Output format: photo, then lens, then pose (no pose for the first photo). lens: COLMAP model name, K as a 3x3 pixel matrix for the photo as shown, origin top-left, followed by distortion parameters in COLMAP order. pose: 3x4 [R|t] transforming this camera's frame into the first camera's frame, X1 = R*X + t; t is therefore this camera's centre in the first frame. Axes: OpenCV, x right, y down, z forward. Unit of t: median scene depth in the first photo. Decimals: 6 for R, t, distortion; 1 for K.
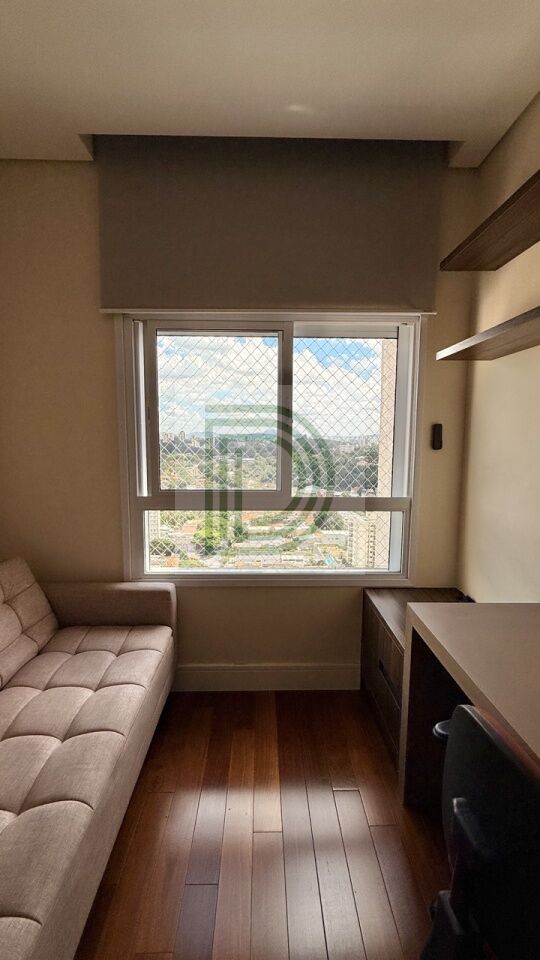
lens RADIAL K [[386.1, 0, 272.4], [0, 386.1, 482.4], [0, 0, 1]] dist [0.001204, -0.000590]
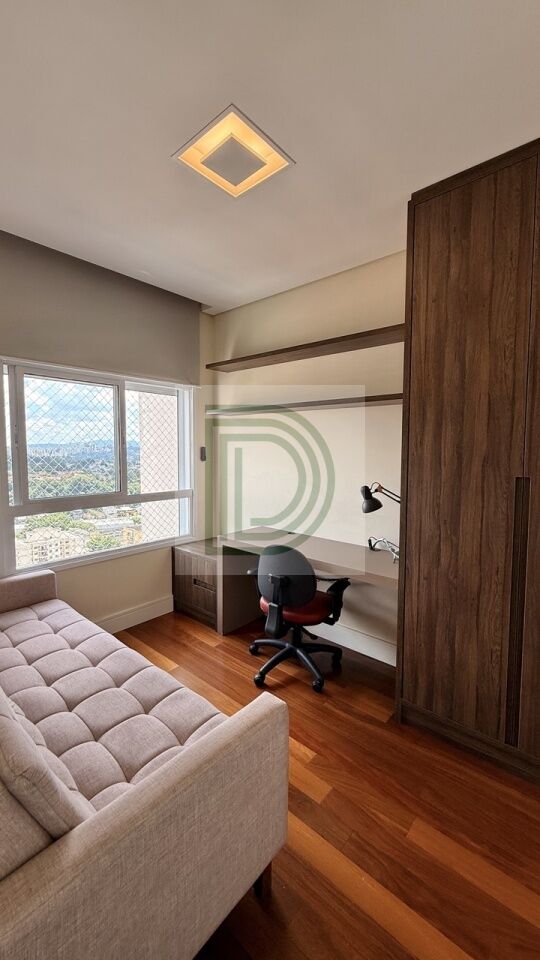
lens RADIAL K [[386.1, 0, 264.6], [0, 386.1, 474.8], [0, 0, 1]] dist [0.001204, -0.000590]
pose [[0.682911, -0.048013, 0.728922, -0.675440], [0.079877, 0.996762, -0.009180, 0.017199], [-0.726122, 0.064493, 0.684535, -0.418191]]
